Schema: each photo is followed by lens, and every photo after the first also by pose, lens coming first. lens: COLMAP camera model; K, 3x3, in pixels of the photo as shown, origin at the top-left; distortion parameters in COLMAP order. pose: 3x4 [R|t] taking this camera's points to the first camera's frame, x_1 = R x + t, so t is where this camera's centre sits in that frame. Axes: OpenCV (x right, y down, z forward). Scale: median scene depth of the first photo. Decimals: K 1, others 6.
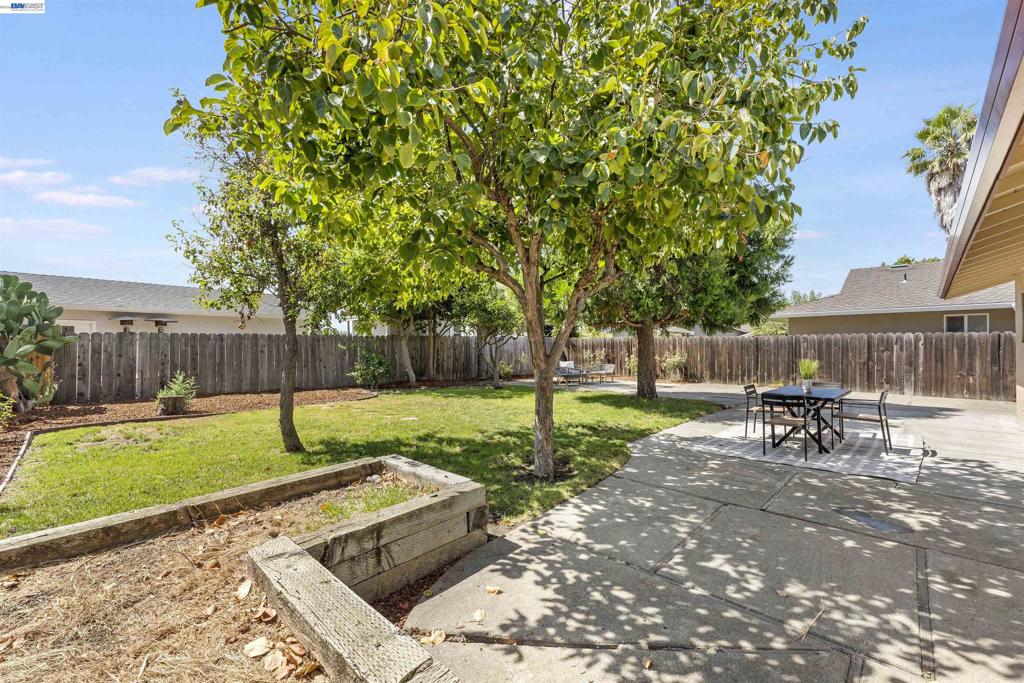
lens RADIAL K [[417.9, 0, 504.5], [0, 417.9, 344.0], [0, 0, 1]] dist [-0.003306, 0.000403]
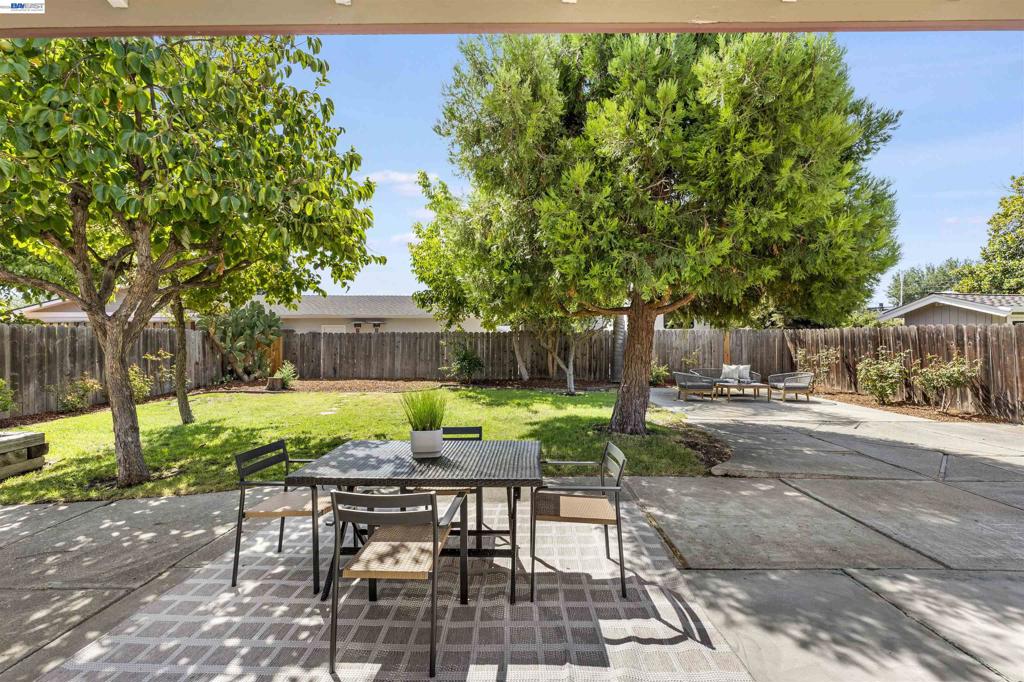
lens RADIAL K [[417.9, 0, 522.3], [0, 417.9, 340.8], [0, 0, 1]] dist [-0.003306, 0.000403]
pose [[0.714752, 0.001303, -0.699377, 0.579463], [0.002834, 0.999985, 0.004759, -0.003633], [0.699372, -0.005384, 0.714737, 0.395583]]
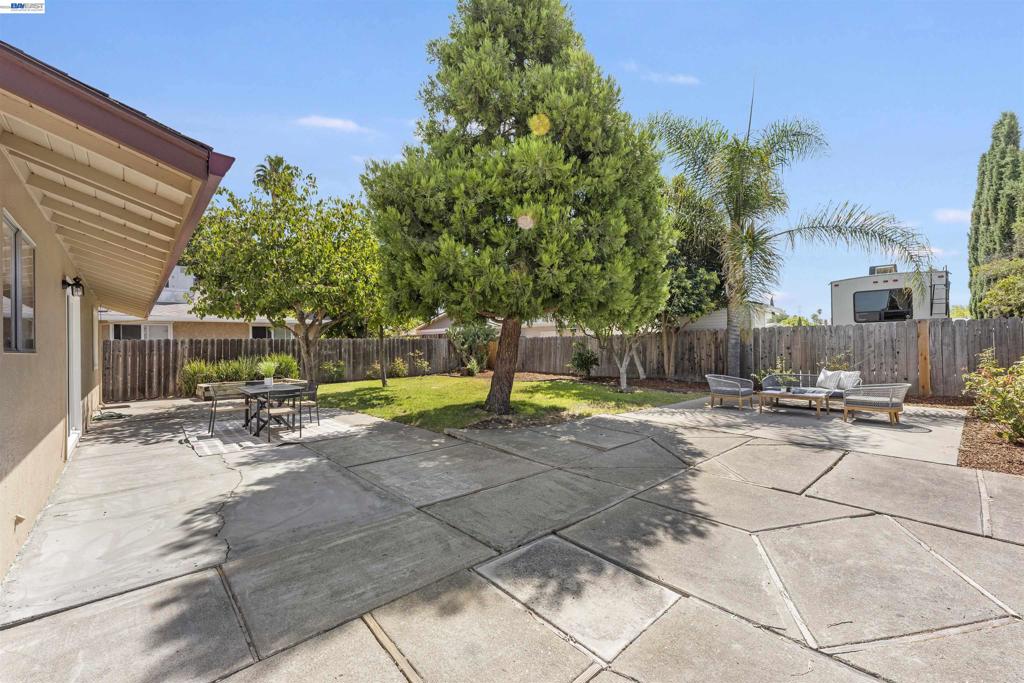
lens RADIAL K [[417.9, 0, 514.7], [0, 417.9, 344.0], [0, 0, 1]] dist [-0.003306, 0.000403]
pose [[-0.023521, -0.000045, -0.999723, 1.026638], [0.018459, 0.999830, -0.000479, 0.002097], [0.999553, -0.018465, -0.023516, 0.928012]]
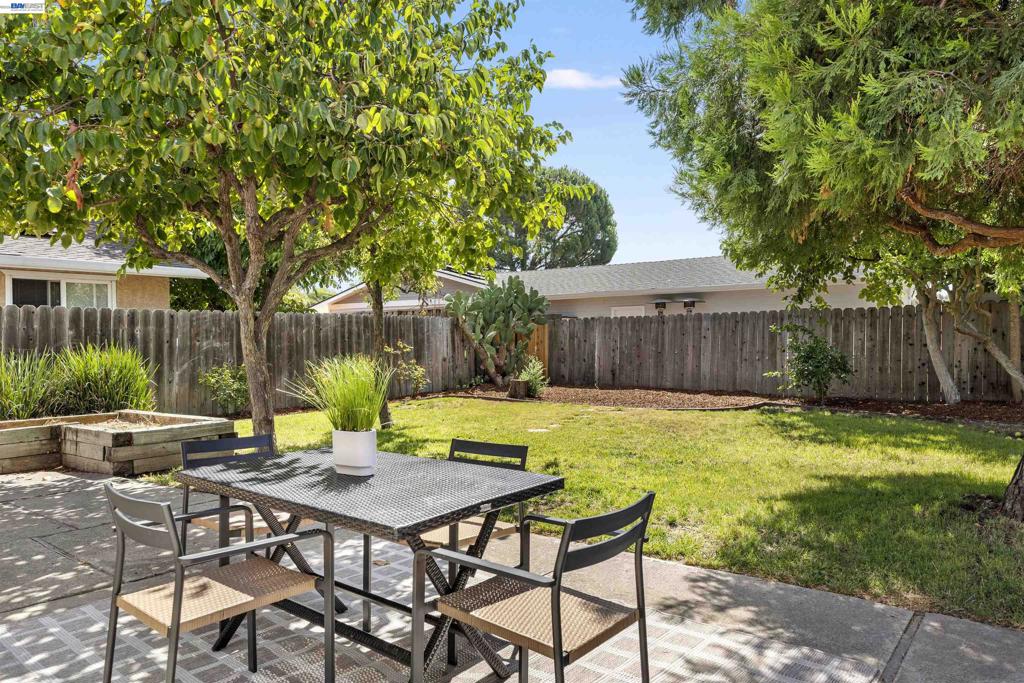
lens RADIAL K [[698.8, 0, 517.7], [0, 698.8, 346.4], [0, 0, 1]] dist [0.000843, -0.008154]
pose [[0.122058, 0.010593, -0.992466, 0.633655], [0.014397, 0.999819, 0.012442, 0.015558], [0.992419, -0.015807, 0.121883, 0.552805]]
